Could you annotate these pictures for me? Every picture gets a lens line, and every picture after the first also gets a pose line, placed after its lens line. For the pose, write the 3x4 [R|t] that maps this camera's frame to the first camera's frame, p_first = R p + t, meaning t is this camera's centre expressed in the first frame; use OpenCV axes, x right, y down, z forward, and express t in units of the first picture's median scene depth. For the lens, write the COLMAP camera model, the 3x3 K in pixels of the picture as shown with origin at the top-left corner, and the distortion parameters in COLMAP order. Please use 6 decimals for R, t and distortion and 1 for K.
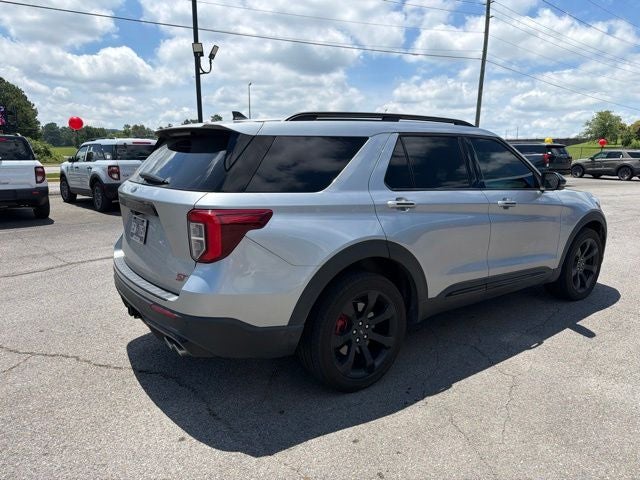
lens RADIAL K [[451.7, 0, 323.5], [0, 451.7, 235.4], [0, 0, 1]] dist [0.027388, -0.036960]
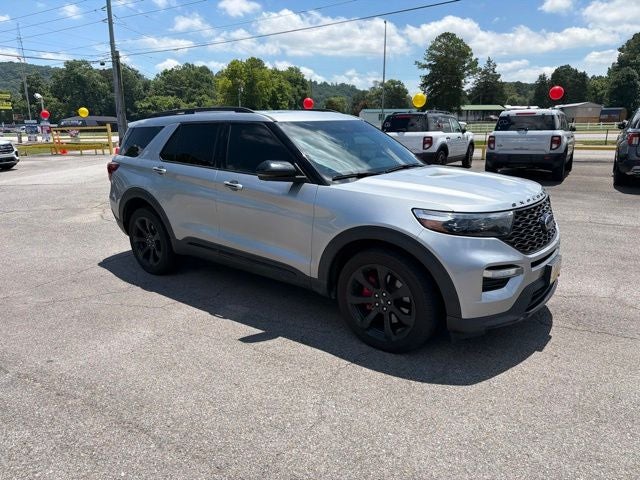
lens RADIAL K [[451.7, 0, 321.7], [0, 451.7, 242.4], [0, 0, 1]] dist [0.027388, -0.036960]
pose [[0.242789, 0.237935, -0.940447, 1.578292], [-0.150839, 0.966922, 0.205692, -0.200849], [0.958280, 0.091916, 0.270648, 0.970337]]
